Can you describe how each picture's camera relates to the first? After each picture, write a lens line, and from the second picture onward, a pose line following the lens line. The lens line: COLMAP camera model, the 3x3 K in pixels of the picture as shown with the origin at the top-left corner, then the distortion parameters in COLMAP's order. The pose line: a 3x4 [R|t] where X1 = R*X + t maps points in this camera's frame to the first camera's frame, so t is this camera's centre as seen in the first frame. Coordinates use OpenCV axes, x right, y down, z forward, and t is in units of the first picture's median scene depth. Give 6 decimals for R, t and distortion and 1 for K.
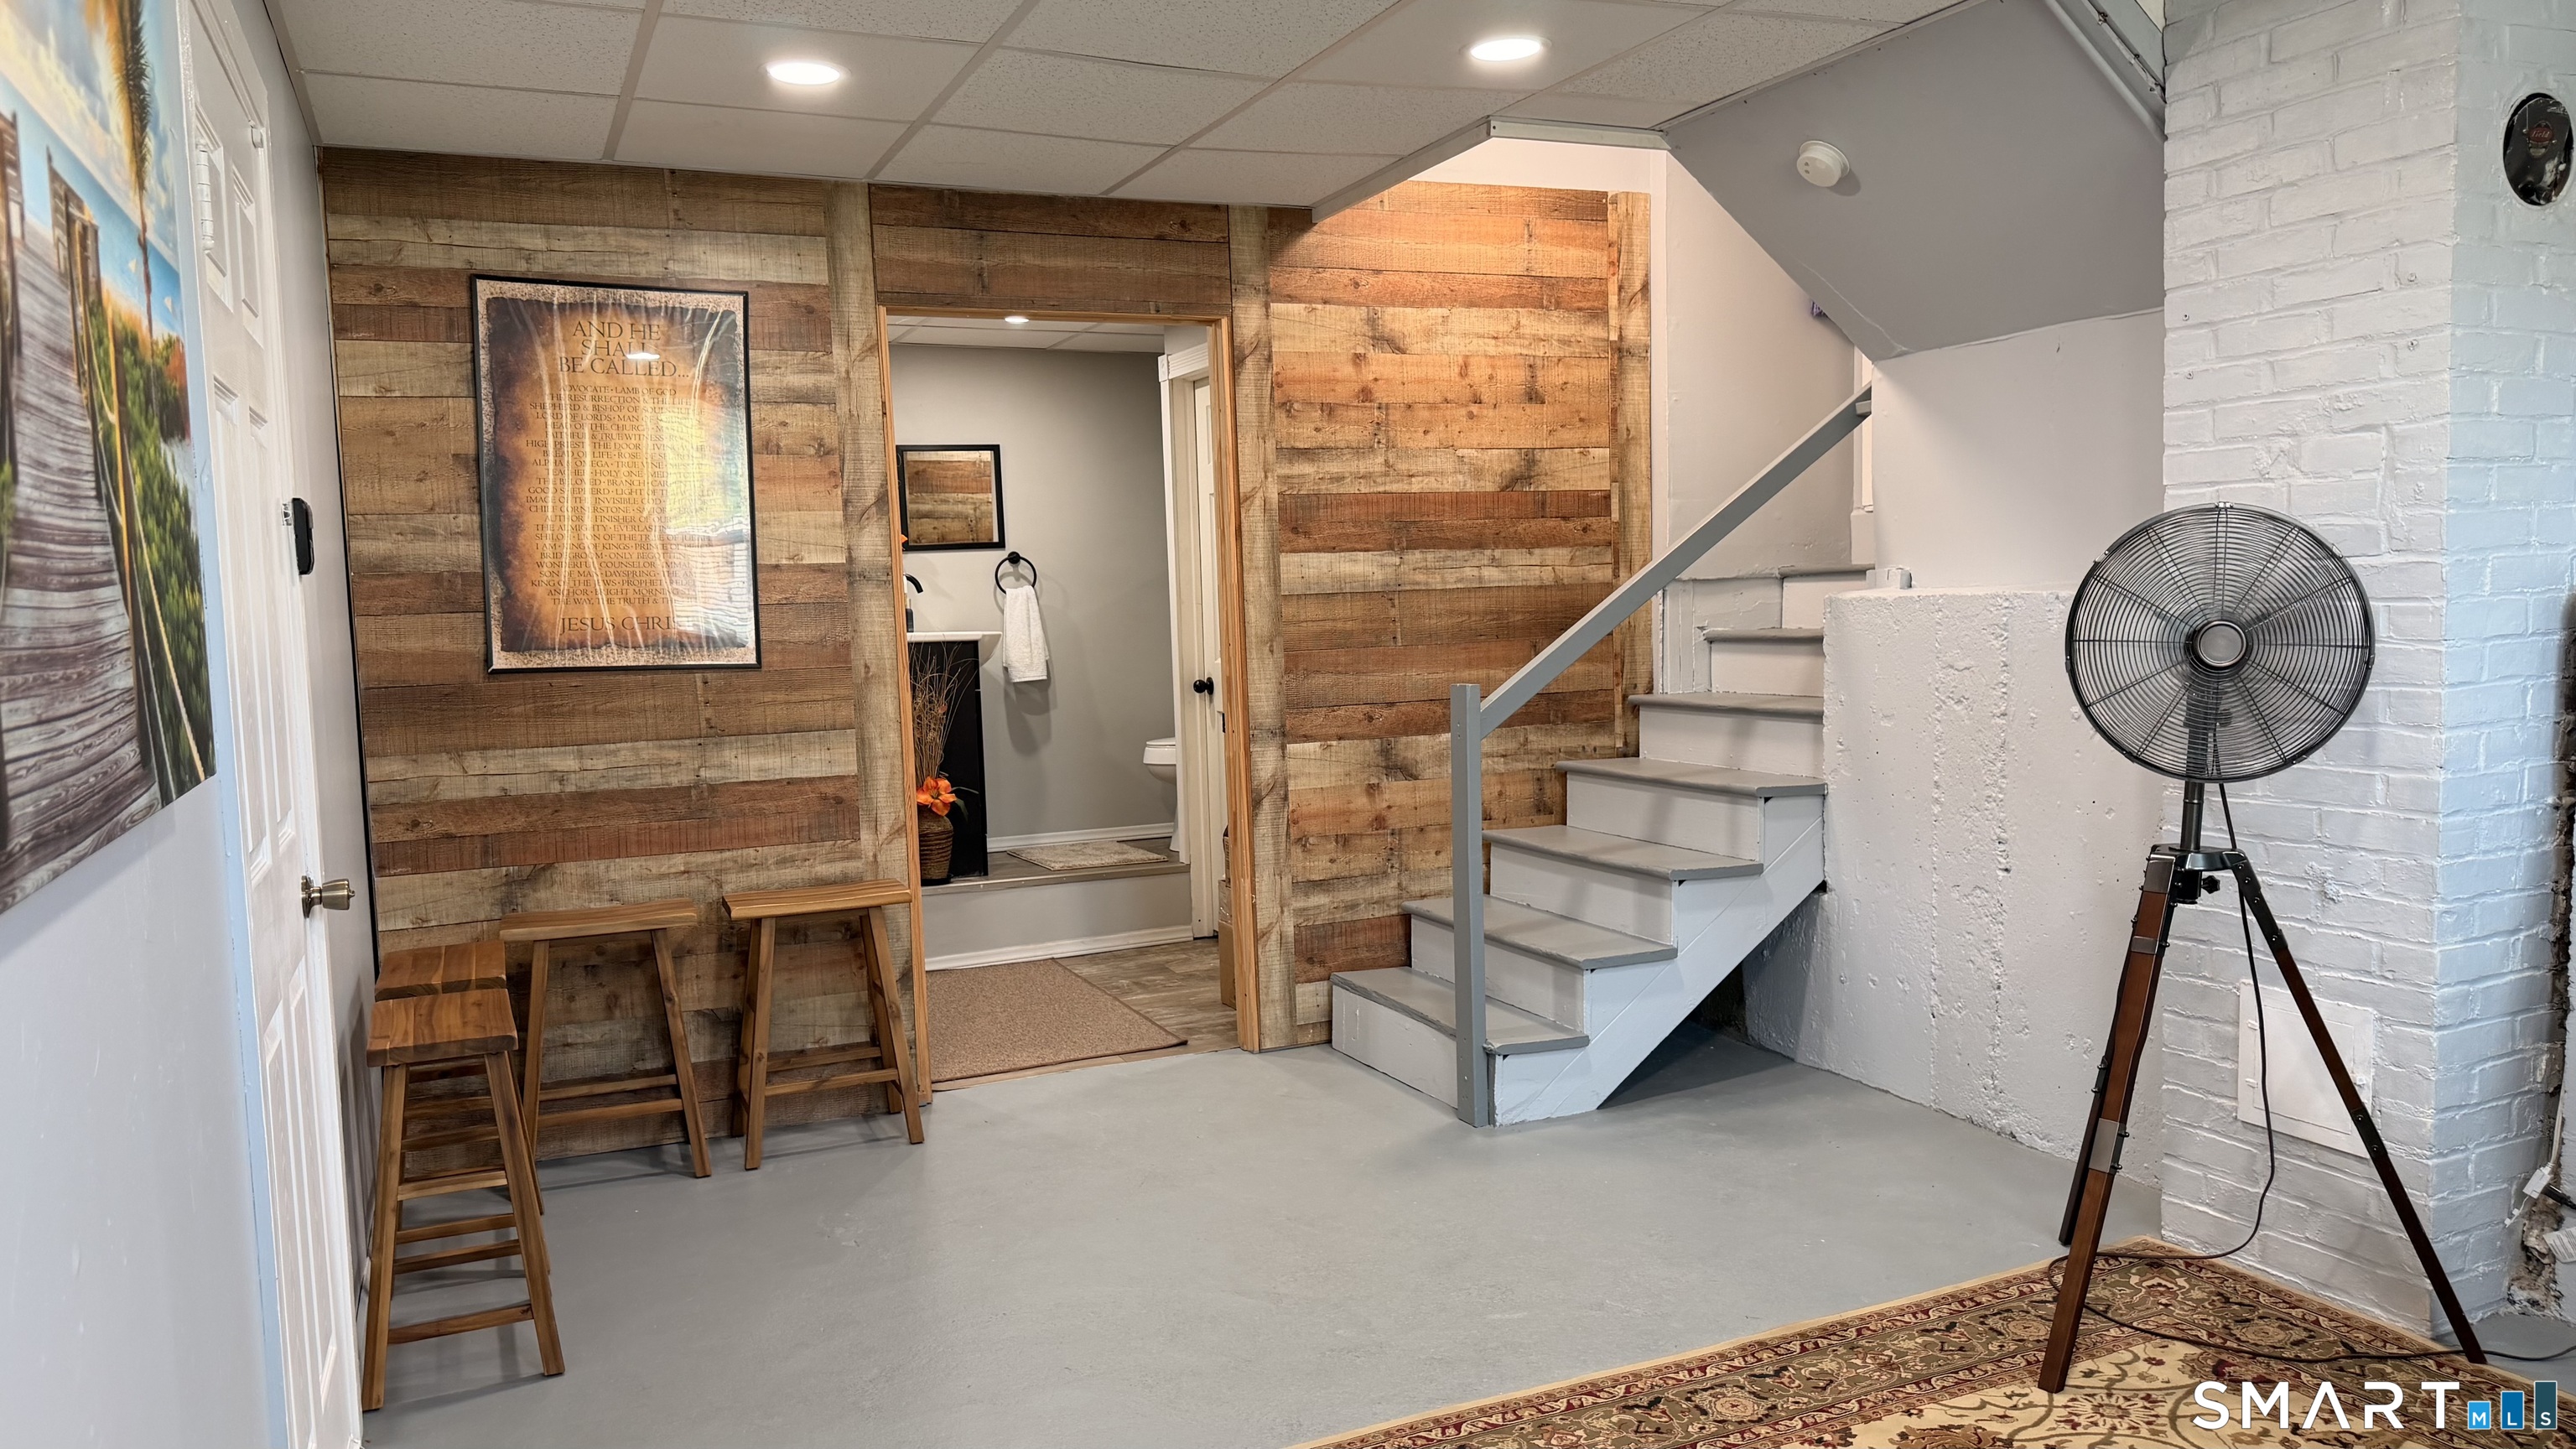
lens RADIAL K [[1800.5, 0, 1287.5], [0, 1800.5, 731.6], [0, 0, 1]] dist [0.051406, -0.065441]
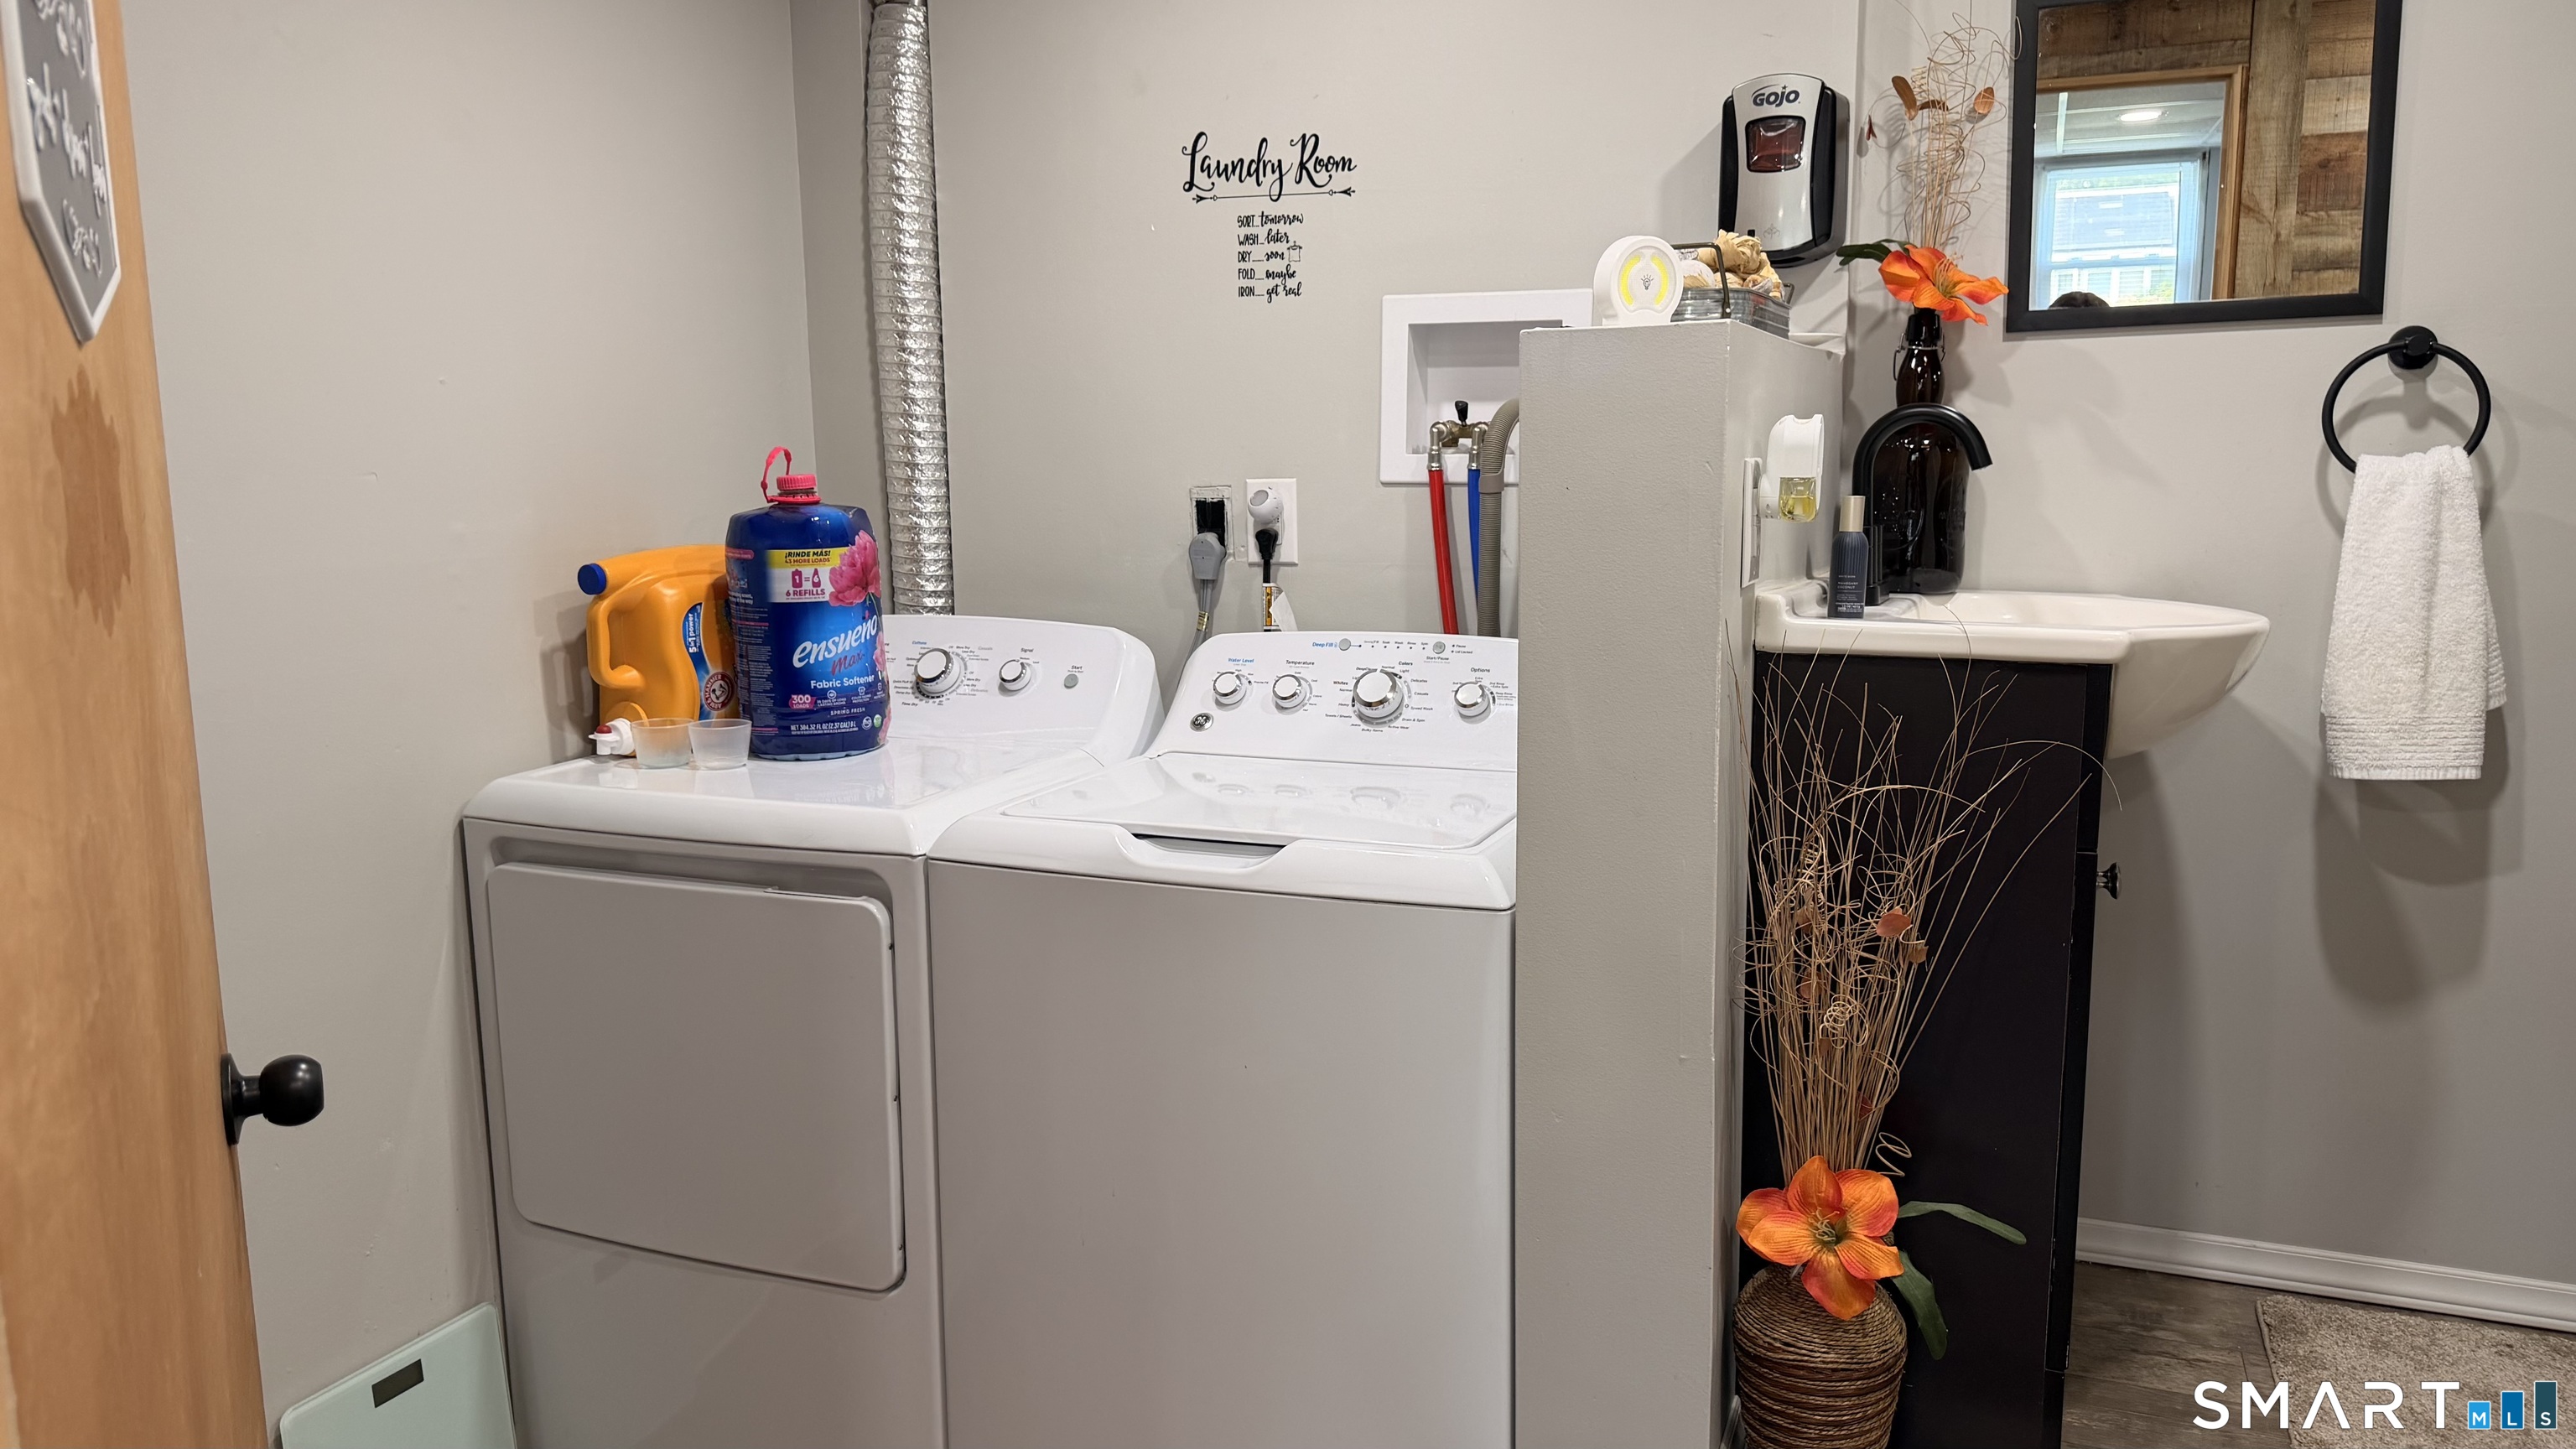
lens RADIAL K [[1800.5, 0, 1296.4], [0, 1800.5, 721.0], [0, 0, 1]] dist [0.051406, -0.065441]
pose [[0.682111, 0.133793, -0.718904, -0.055829], [-0.061985, 0.990160, 0.125463, -0.062718], [0.728616, -0.041018, 0.683693, 0.668454]]
